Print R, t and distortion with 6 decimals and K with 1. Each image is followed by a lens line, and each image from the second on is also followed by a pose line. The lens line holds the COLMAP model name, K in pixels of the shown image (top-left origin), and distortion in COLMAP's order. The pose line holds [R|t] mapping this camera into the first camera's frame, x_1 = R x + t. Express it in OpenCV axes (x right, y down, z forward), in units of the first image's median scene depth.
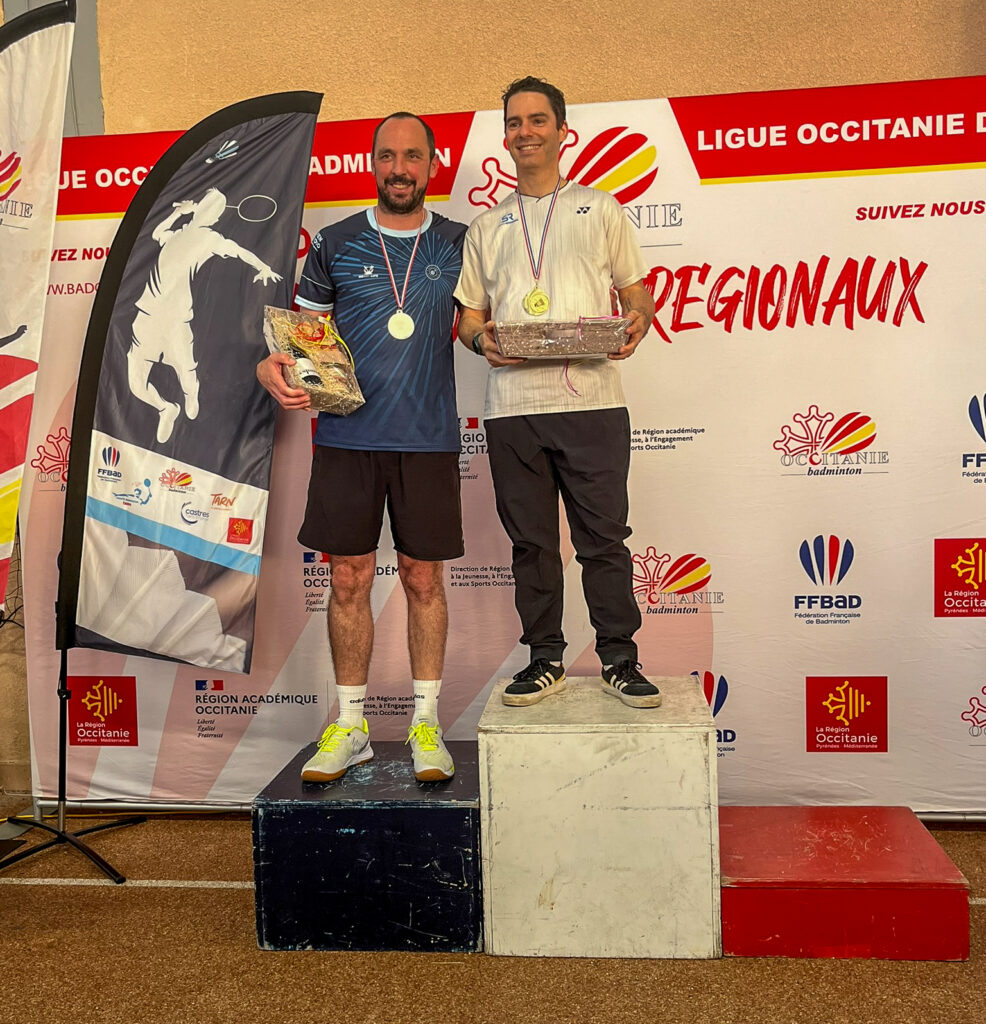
lens RADIAL K [[1190.4, 0, 493.5], [0, 1190.4, 509.0], [0, 0, 1]] dist [0.015146, 0.007548]
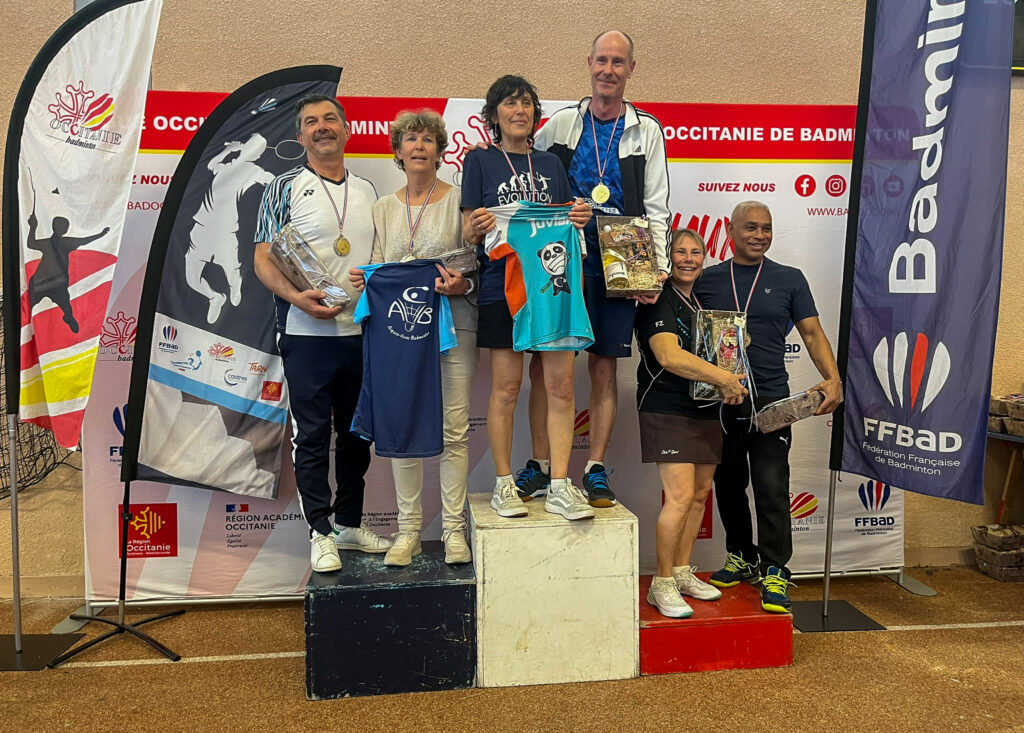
lens RADIAL K [[799.8, 0, 533.6], [0, 799.8, 377.0], [0, 0, 1]] dist [0.063758, -0.086775]
pose [[0.971880, 0.010704, 0.235232, -0.143157], [-0.004317, 0.999608, -0.027651, 0.027406], [-0.235436, 0.025858, 0.971546, 0.046202]]
